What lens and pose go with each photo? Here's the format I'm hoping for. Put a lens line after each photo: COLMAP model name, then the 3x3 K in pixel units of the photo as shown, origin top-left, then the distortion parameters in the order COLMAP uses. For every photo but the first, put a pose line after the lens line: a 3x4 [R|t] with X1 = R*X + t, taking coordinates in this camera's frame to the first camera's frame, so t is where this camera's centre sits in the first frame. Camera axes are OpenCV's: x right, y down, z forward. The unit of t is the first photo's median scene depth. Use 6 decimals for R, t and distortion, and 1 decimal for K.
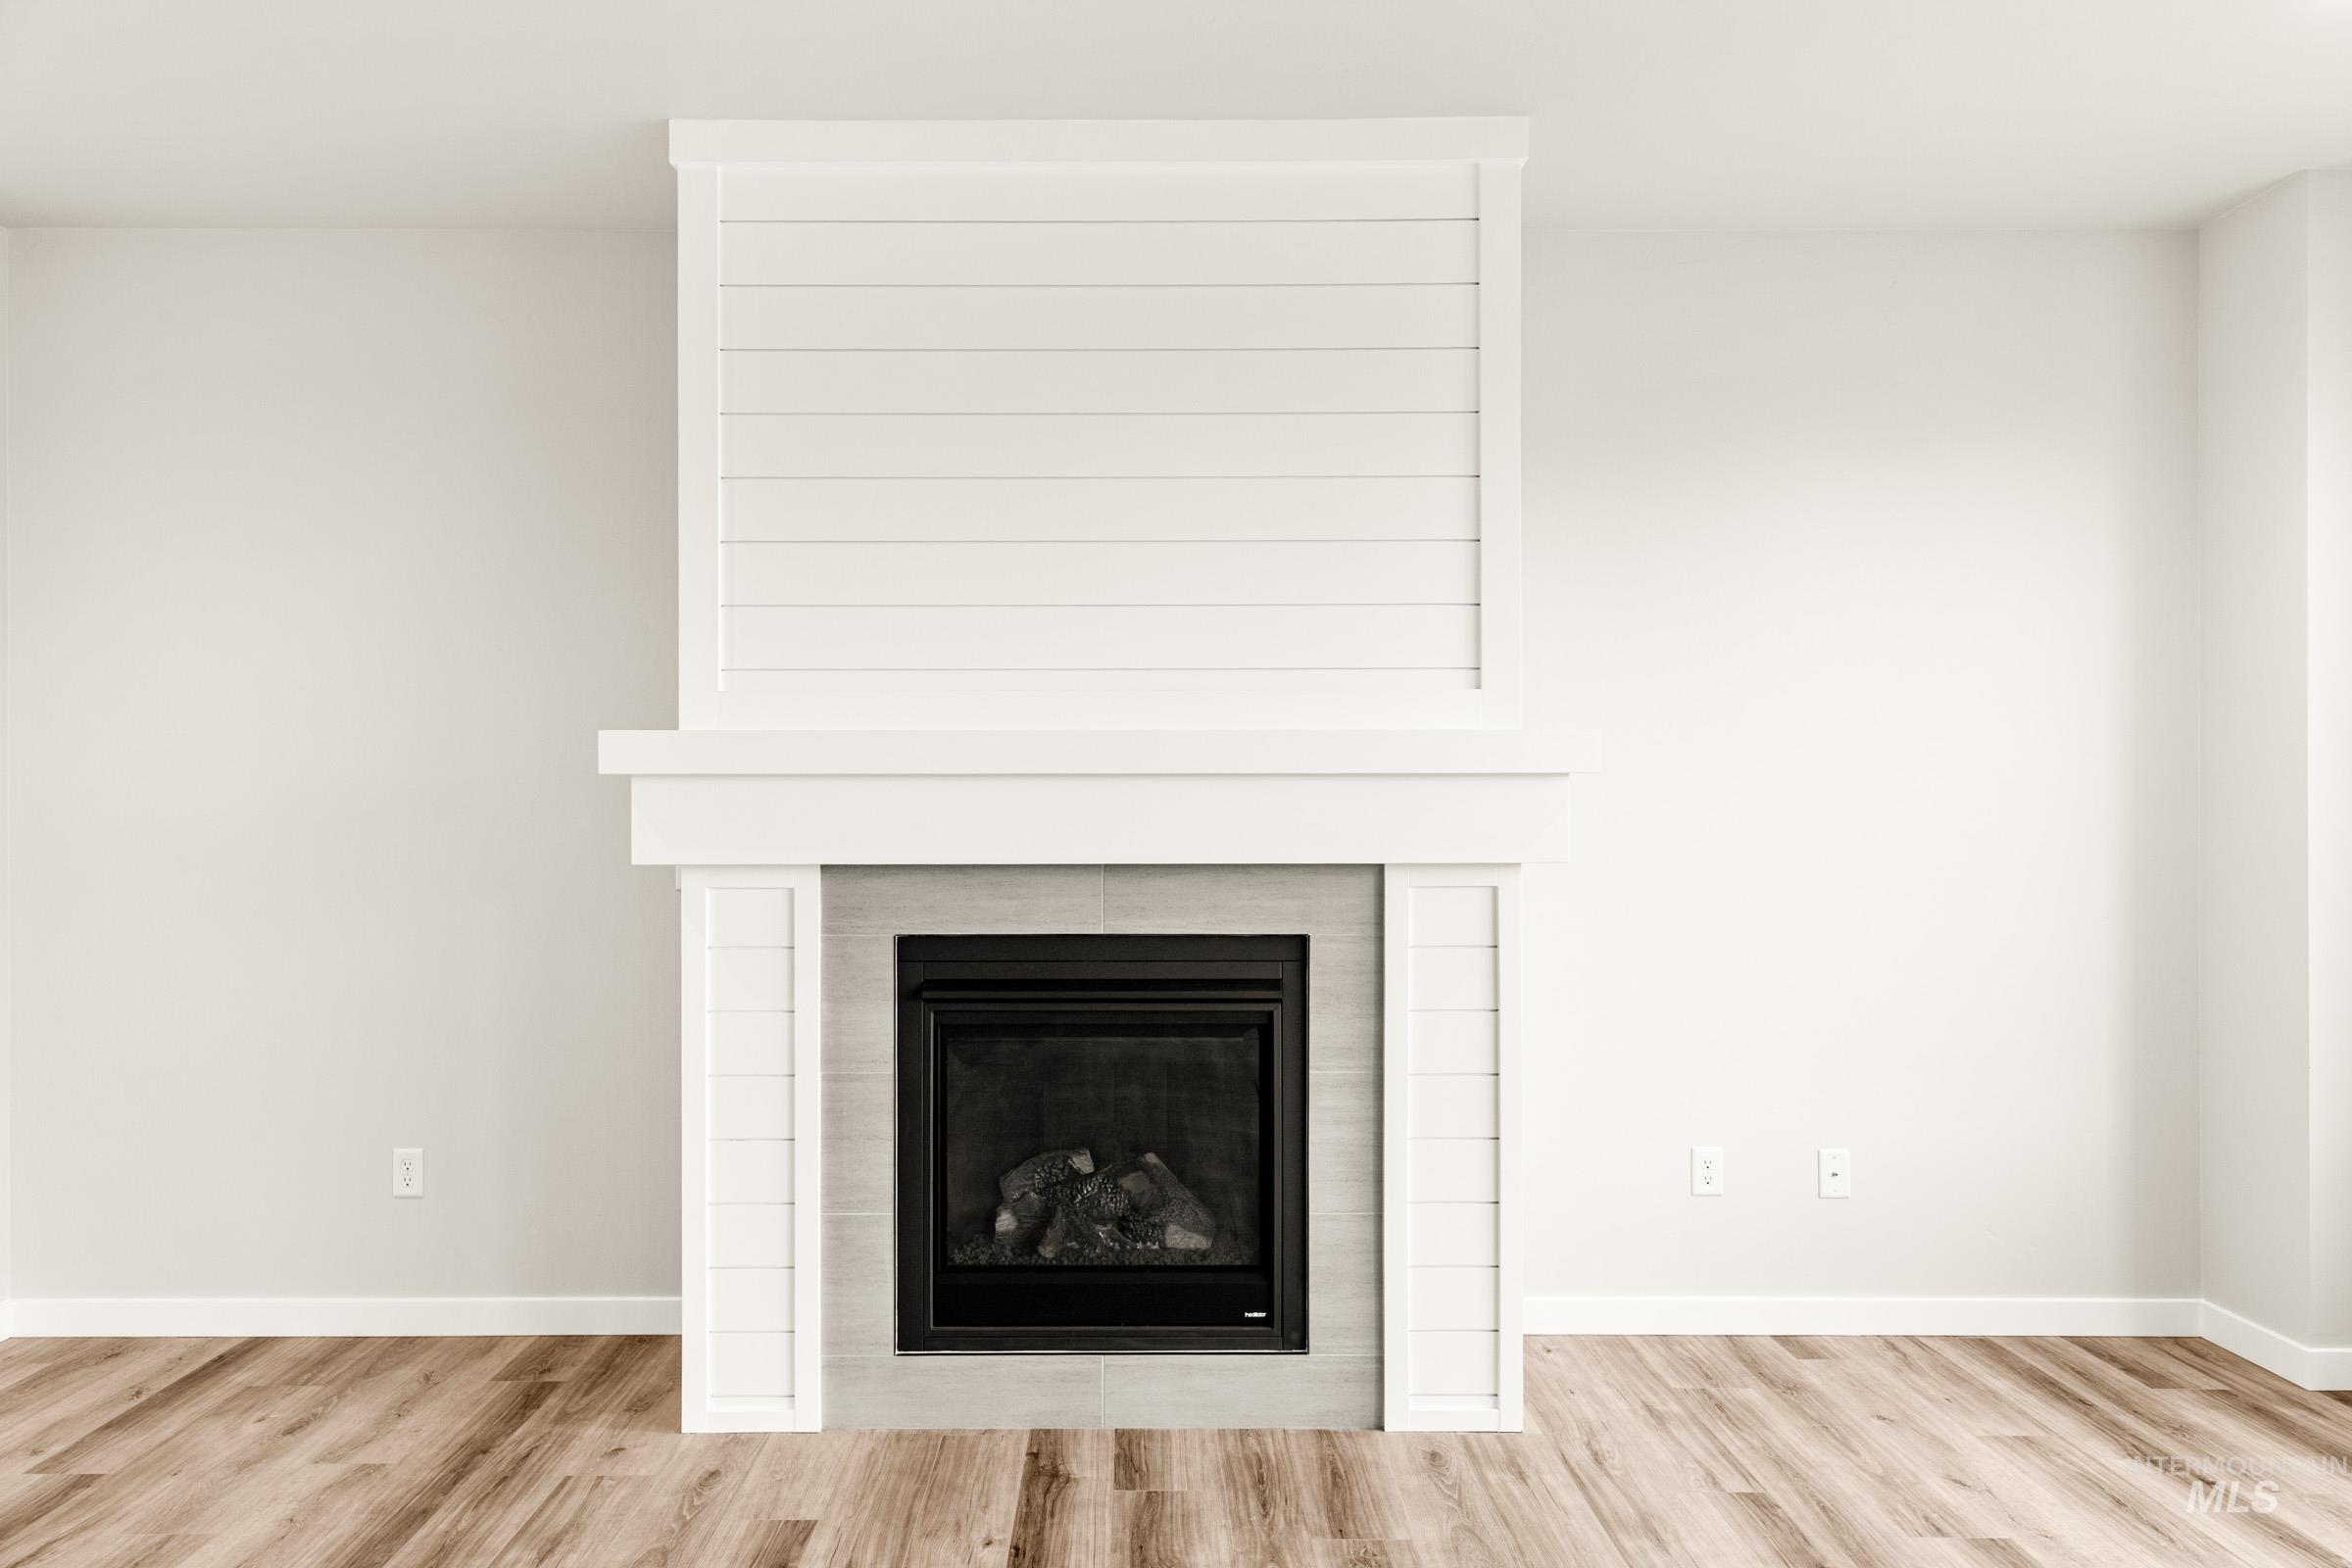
lens RADIAL K [[1548.9, 0, 1172.8], [0, 1548.9, 799.7], [0, 0, 1]] dist [-0.002043, 0.002022]
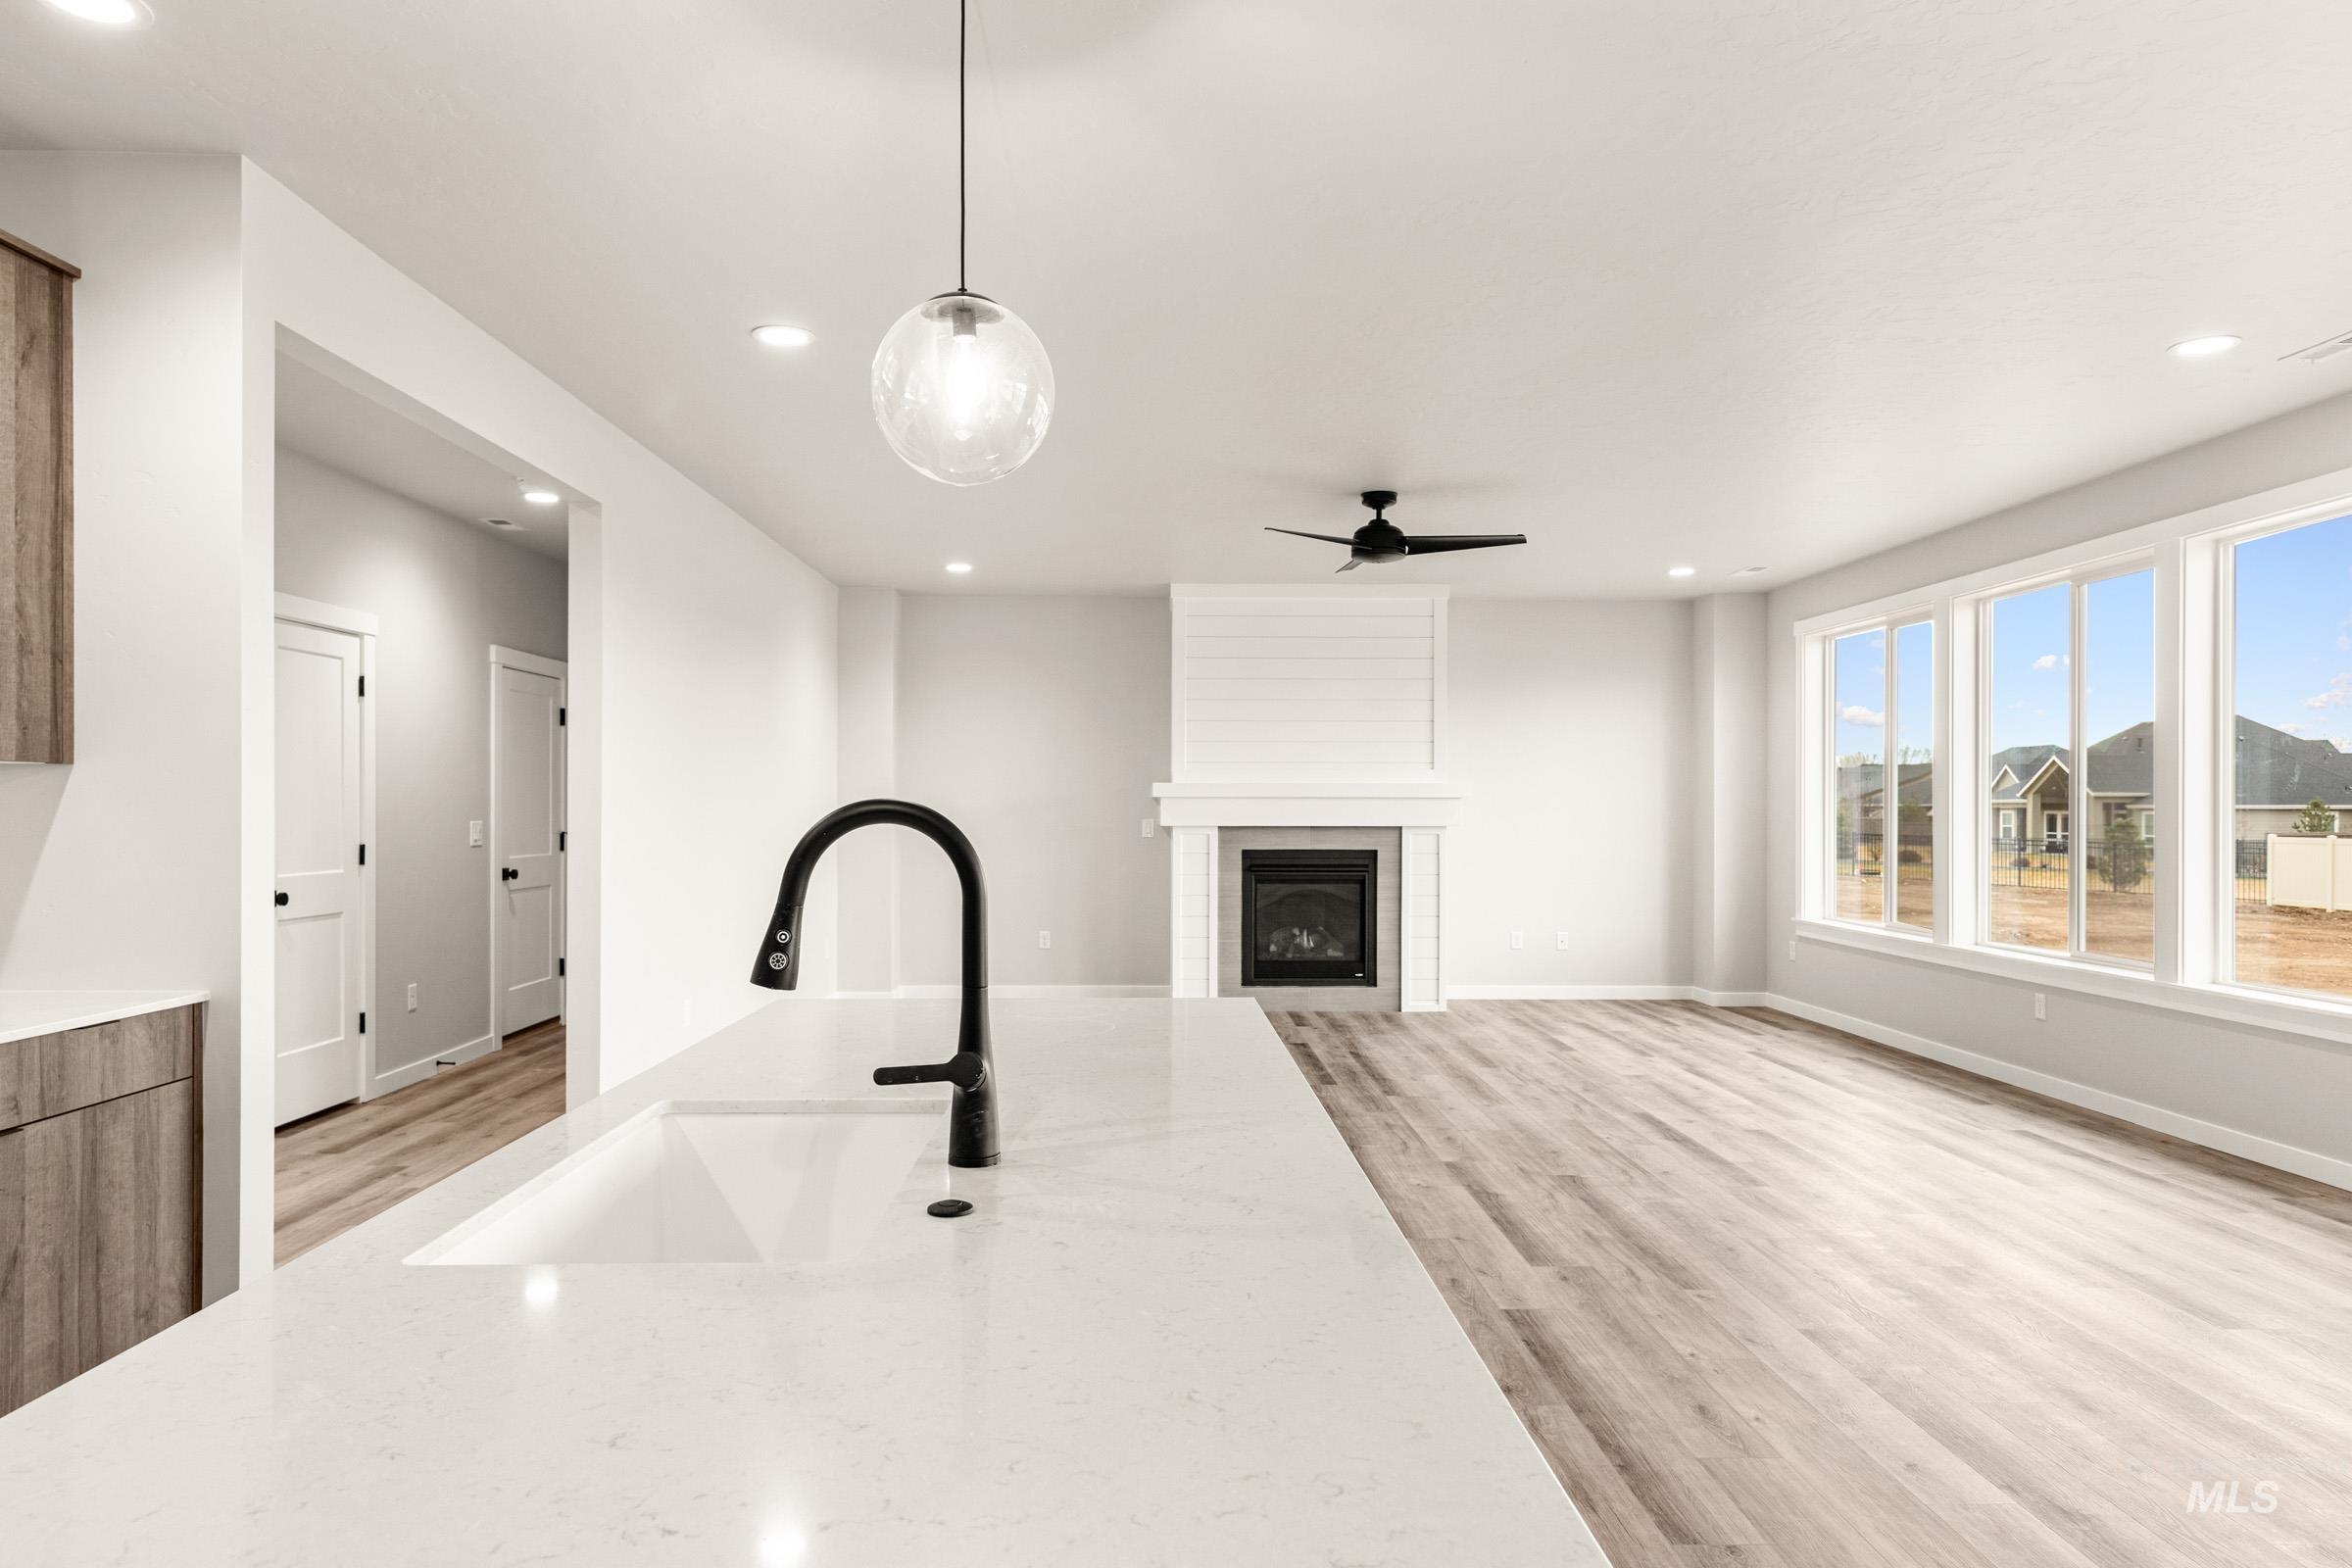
lens RADIAL K [[1415.0, 0, 1191.3], [0, 1415.0, 801.4], [0, 0, 1]] dist [-0.003496, -0.000416]
pose [[0.999964, 0.003331, 0.007834, -0.301566], [-0.003307, 0.999990, -0.003111, 0.001222], [-0.007844, 0.003085, 0.999964, -1.790960]]
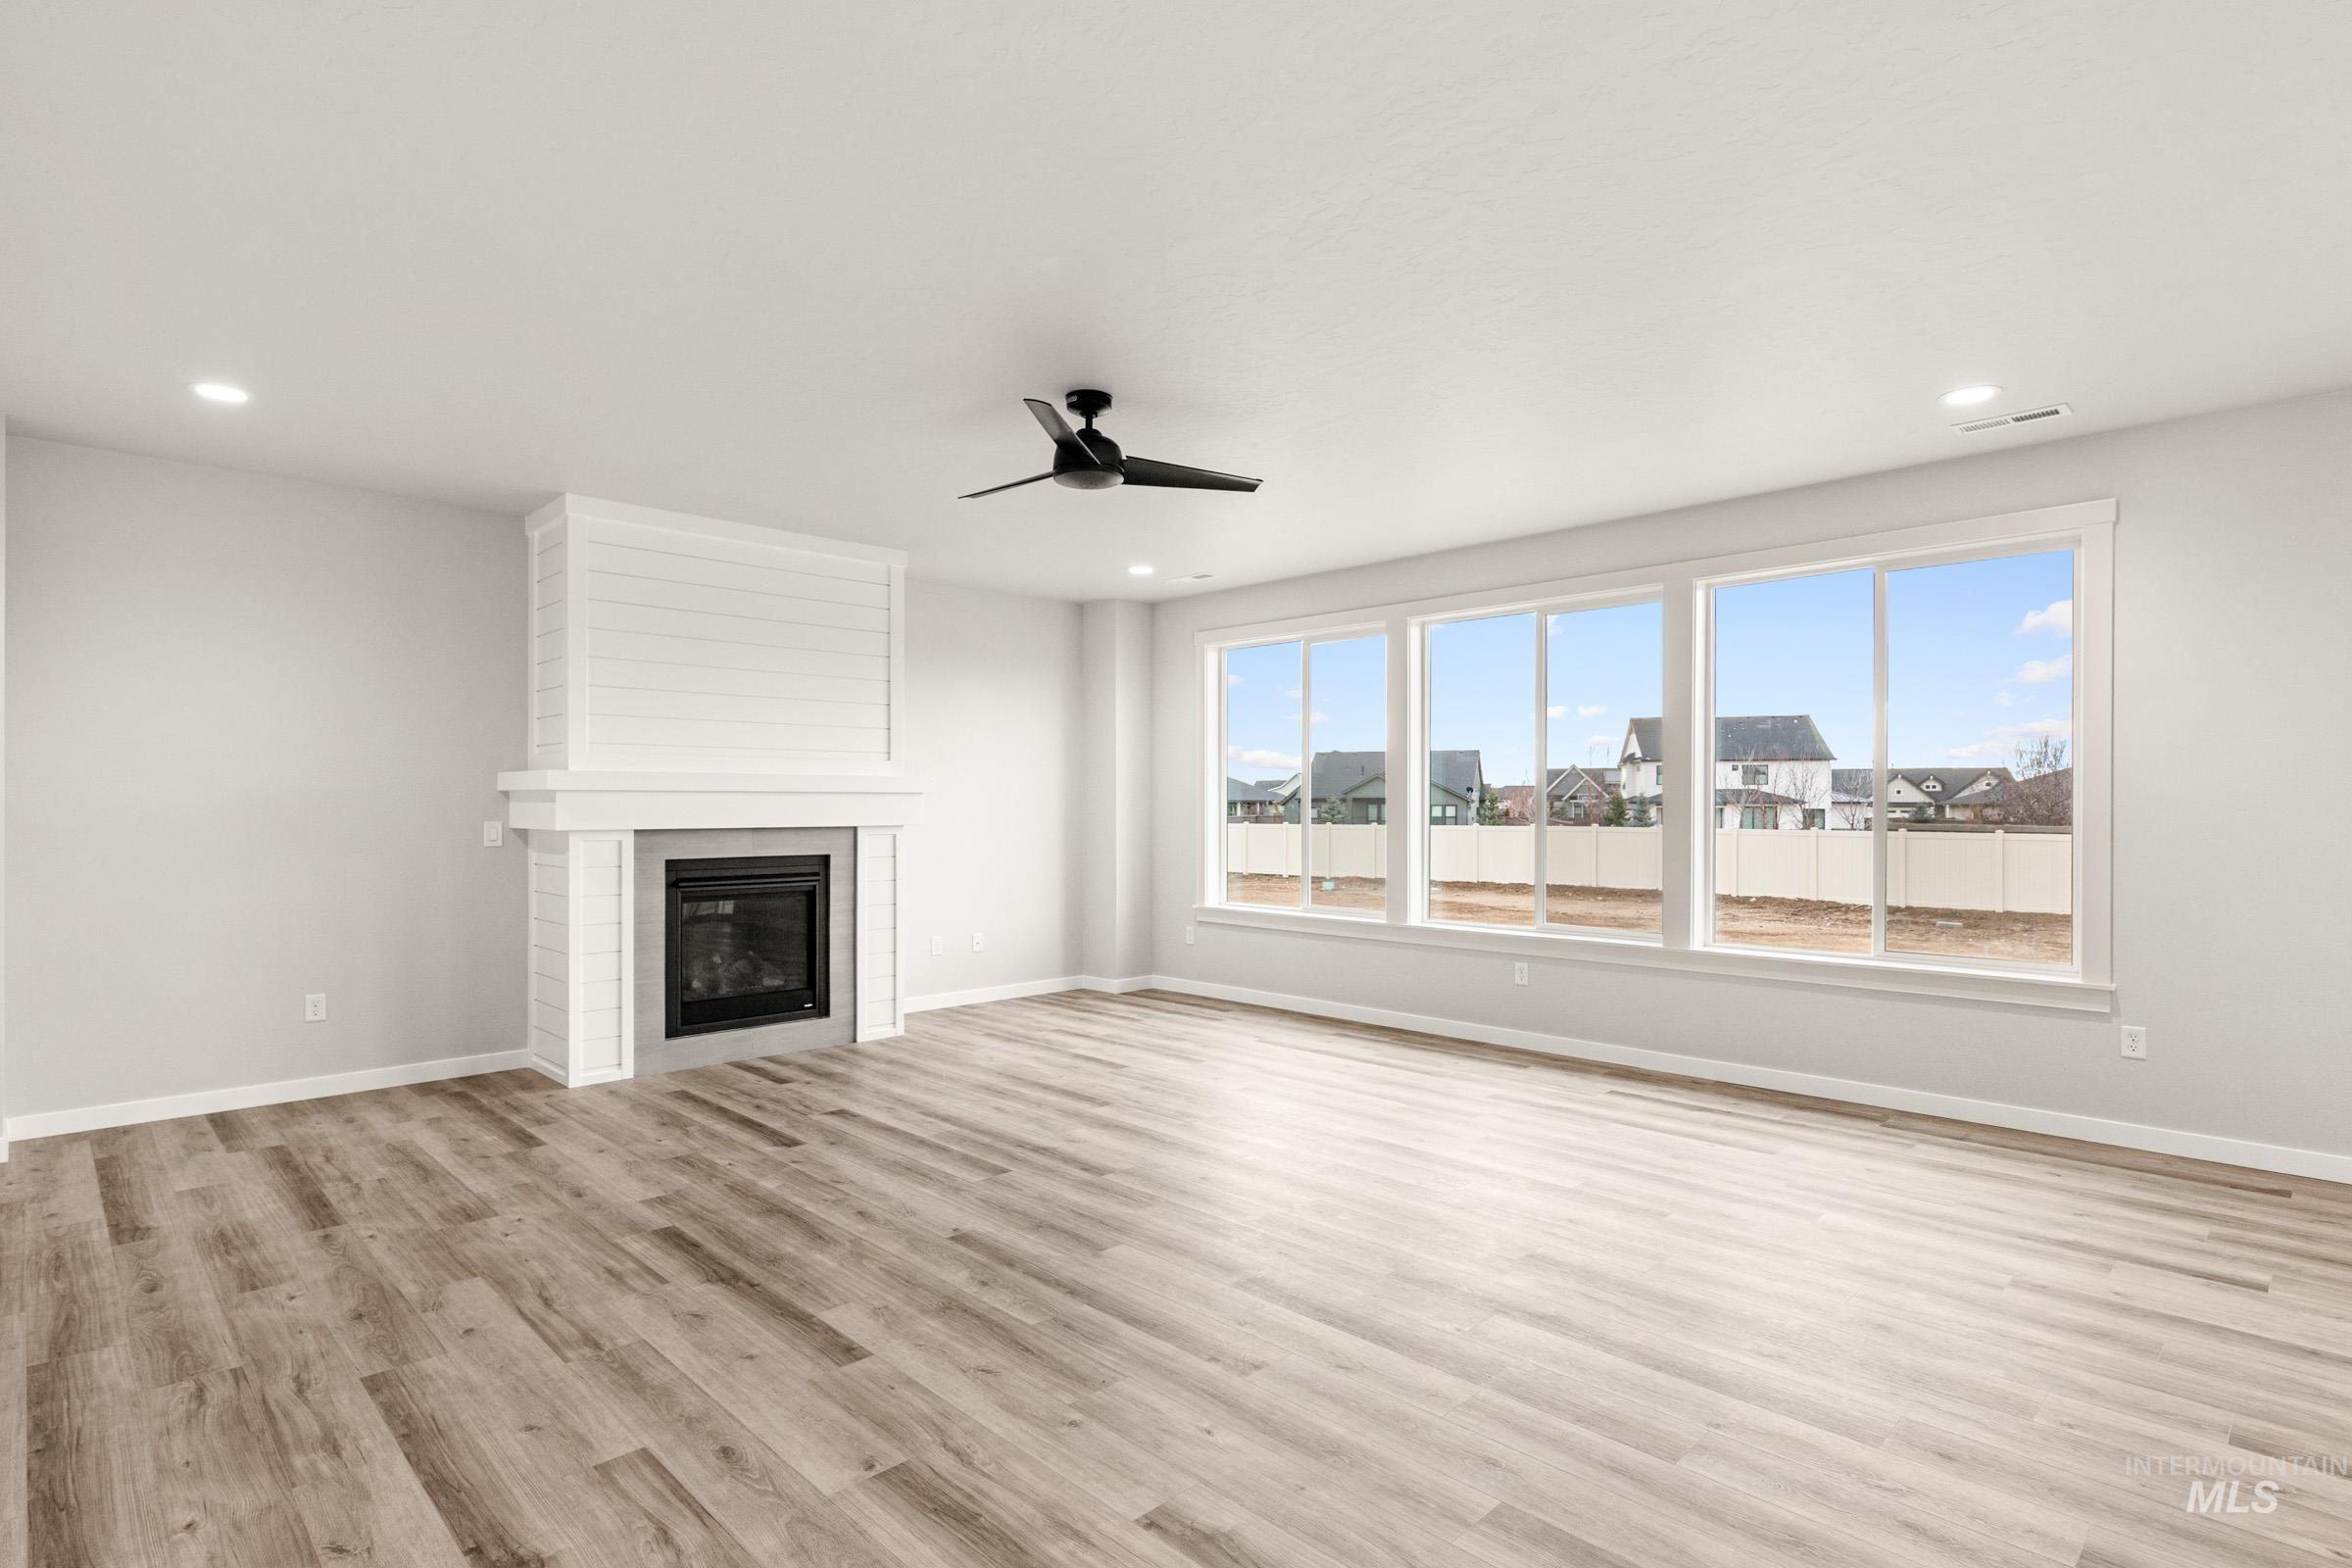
lens RADIAL K [[1137.3, 0, 1143.1], [0, 1137.3, 799.9], [0, 0, 1]] dist [0.004279, 0.000581]
pose [[0.735184, 0.004027, 0.677855, -0.812573], [-0.000628, 0.999986, -0.005259, 0.006012], [-0.677867, 0.003441, 0.735176, -0.745670]]
